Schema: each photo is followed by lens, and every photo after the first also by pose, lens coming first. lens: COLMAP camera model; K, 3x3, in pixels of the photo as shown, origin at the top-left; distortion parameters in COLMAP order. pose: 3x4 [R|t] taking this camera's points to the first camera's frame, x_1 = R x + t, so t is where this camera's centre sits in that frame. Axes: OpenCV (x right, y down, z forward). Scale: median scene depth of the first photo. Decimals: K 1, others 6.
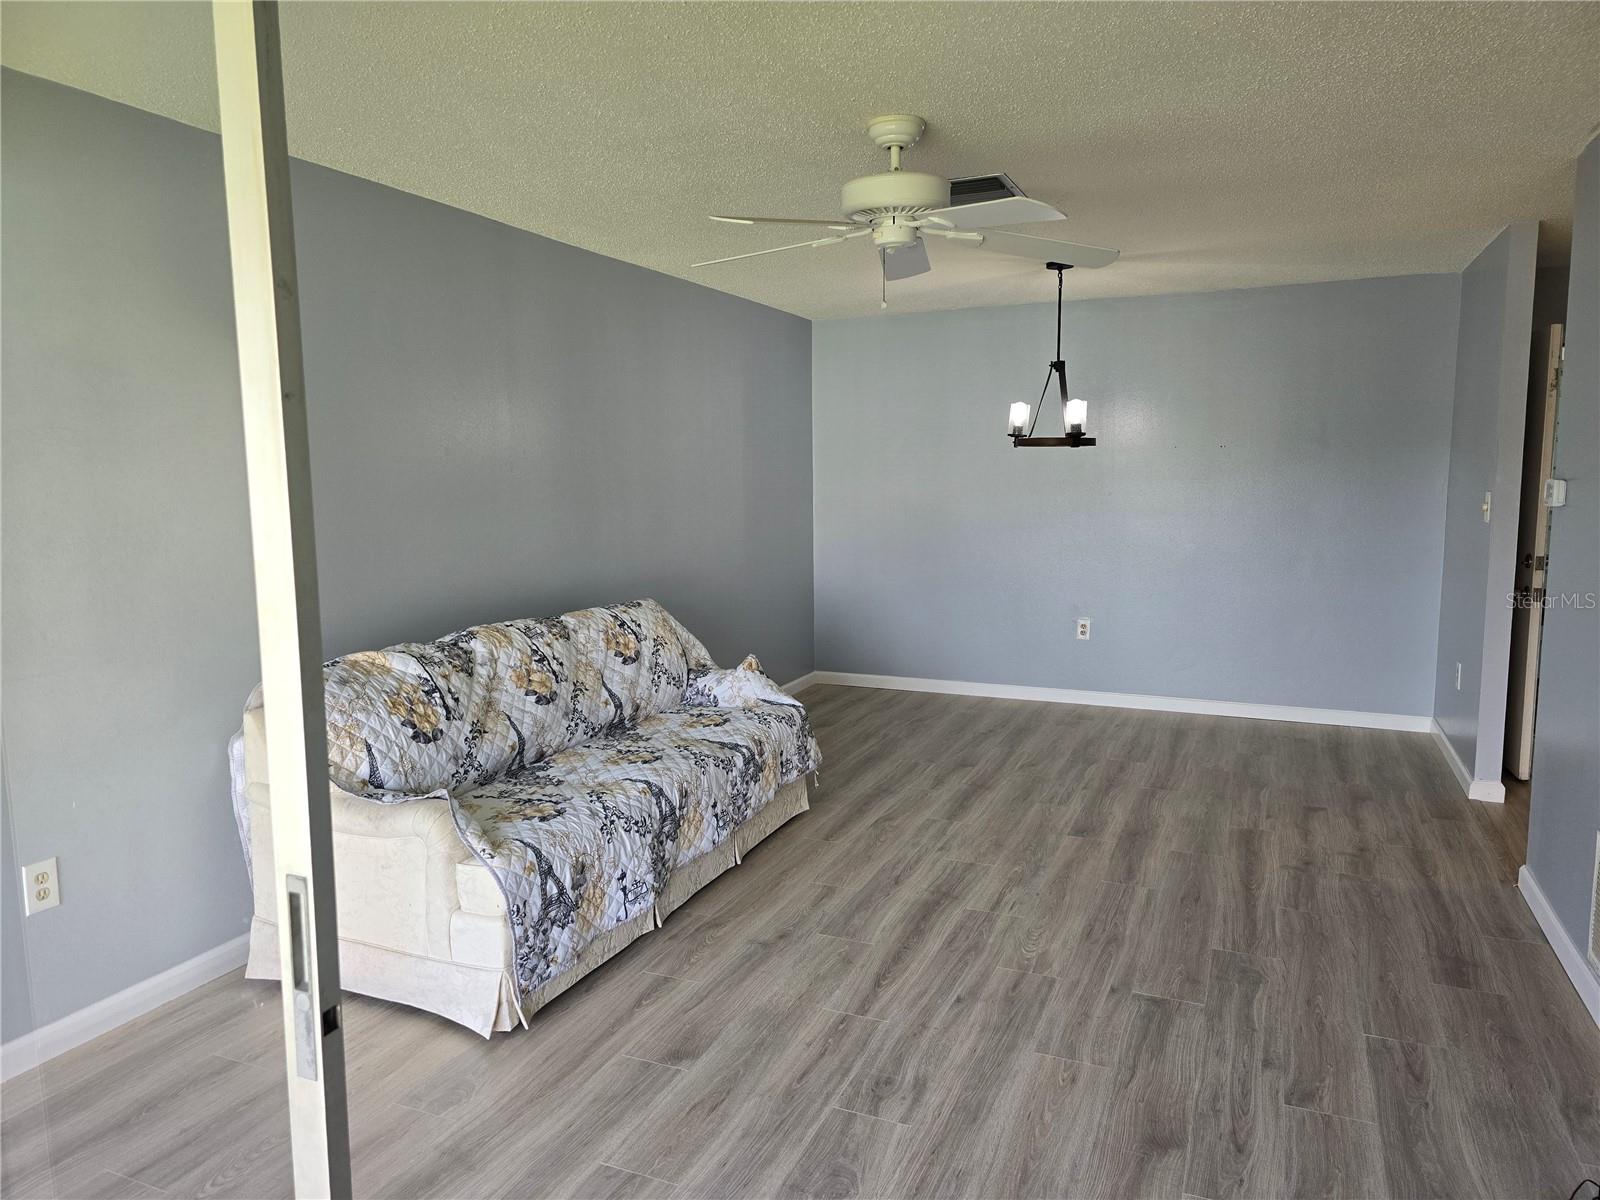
lens RADIAL K [[1063.1, 0, 800.4], [0, 1063.1, 602.3], [0, 0, 1]] dist [0.068163, -0.063860]
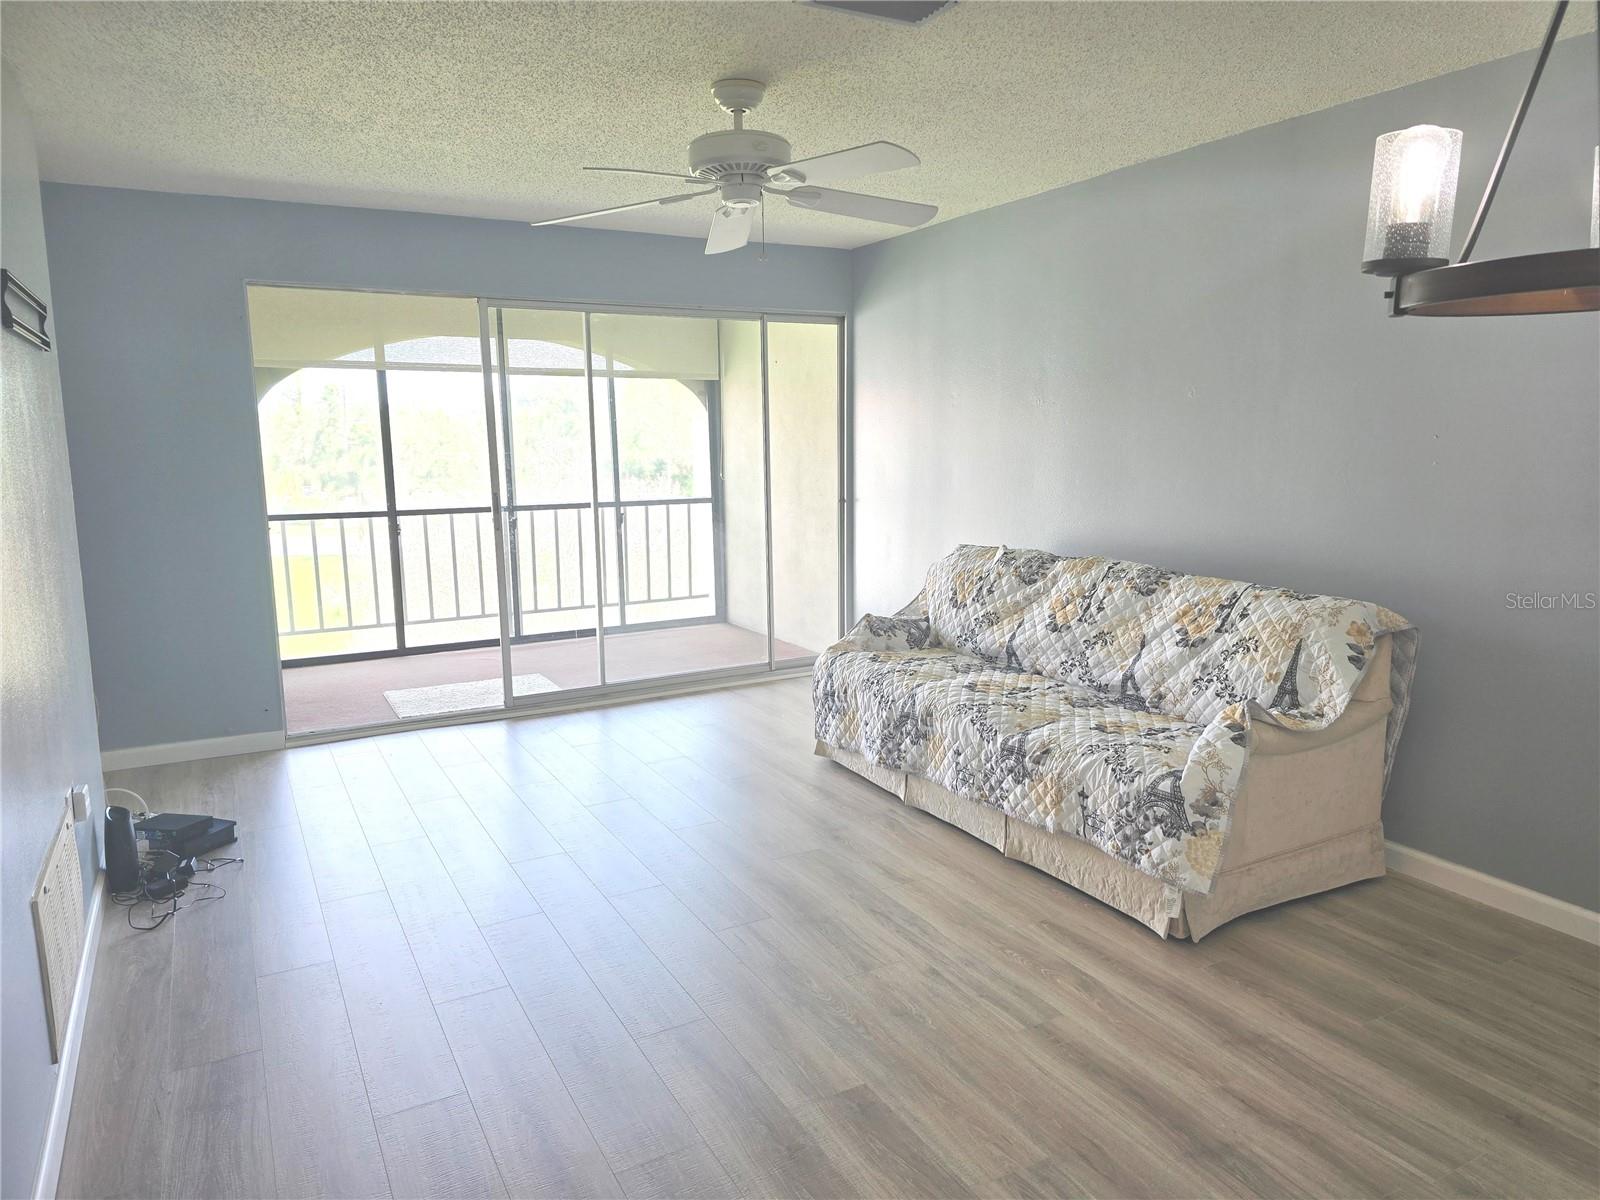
lens RADIAL K [[1063.1, 0, 800.4], [0, 1063.1, 602.3], [0, 0, 1]] dist [0.068163, -0.063860]
pose [[-0.613610, 0.141300, -0.776864, 0.738697], [-0.083517, 0.966726, 0.241799, -0.169611], [0.785180, 0.213251, -0.581392, 1.381209]]
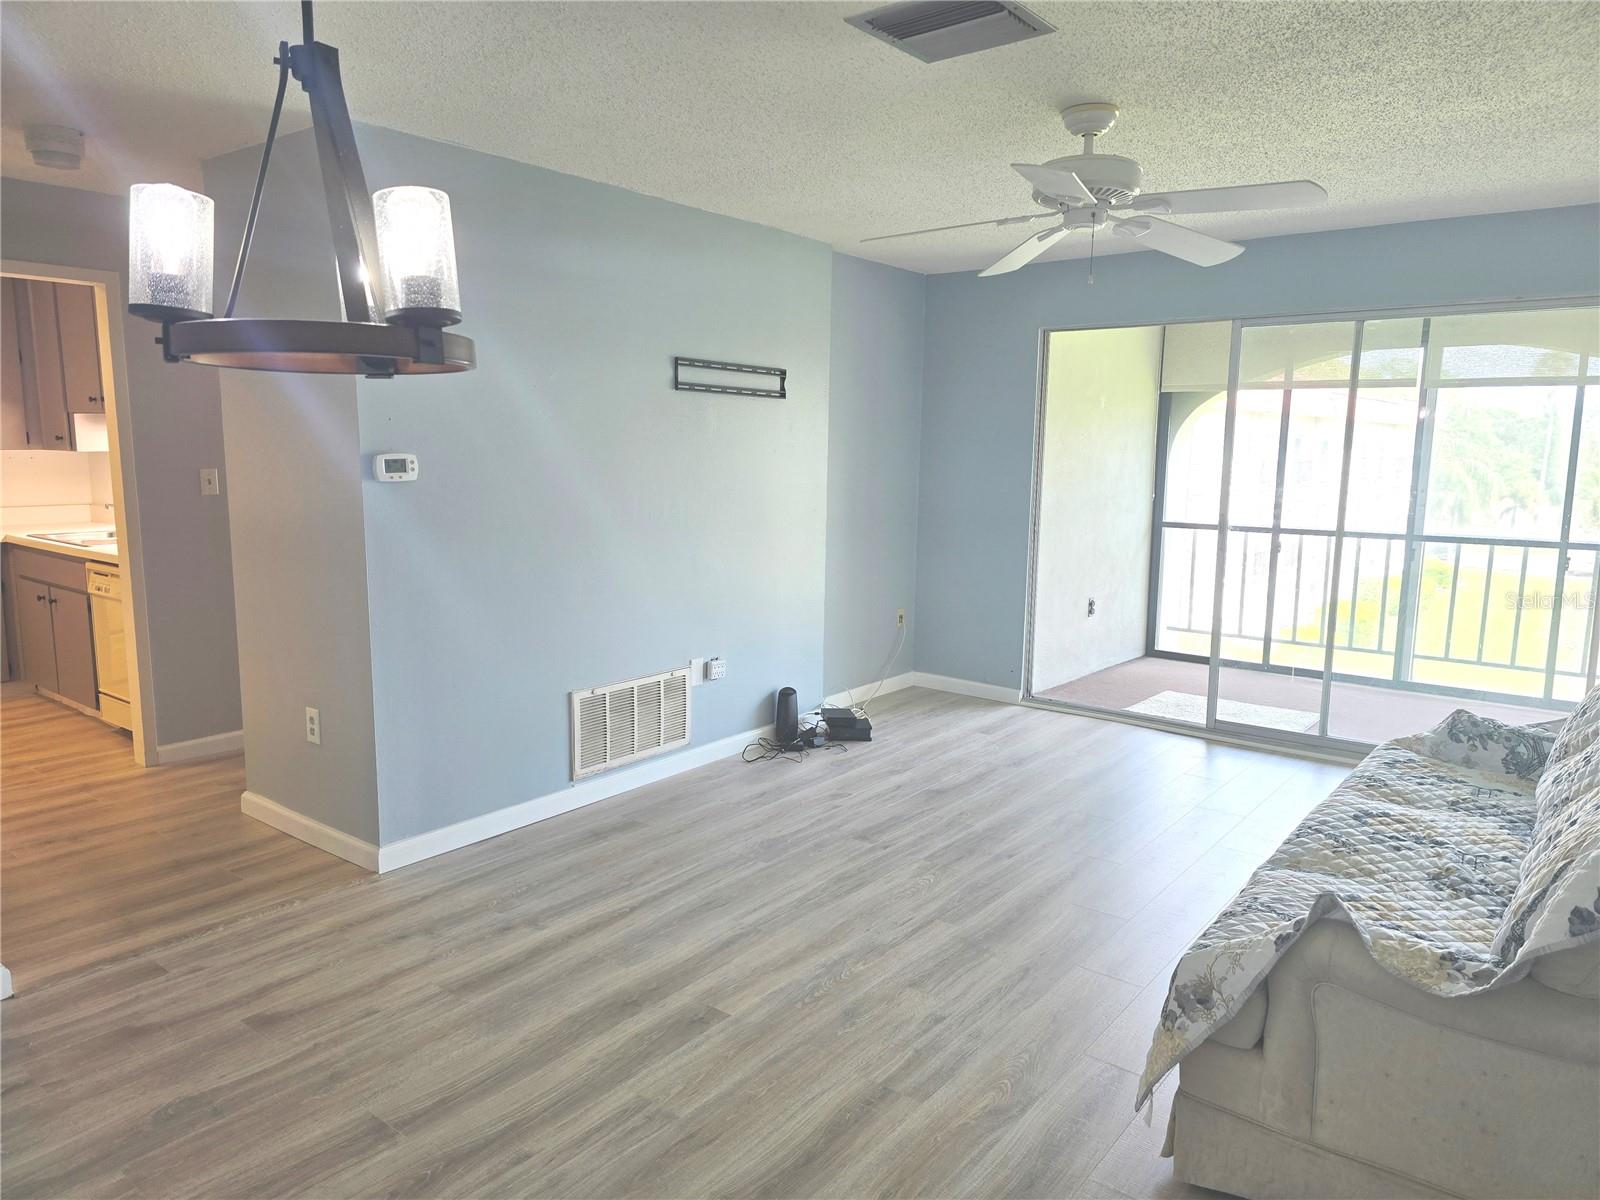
lens RADIAL K [[1063.1, 0, 800.4], [0, 1063.1, 602.3], [0, 0, 1]] dist [0.068163, -0.063860]
pose [[-0.967387, -0.040428, 0.250057, 0.064108], [0.028738, 0.963290, 0.266919, -0.213698], [-0.251669, 0.265400, -0.930713, 1.694652]]
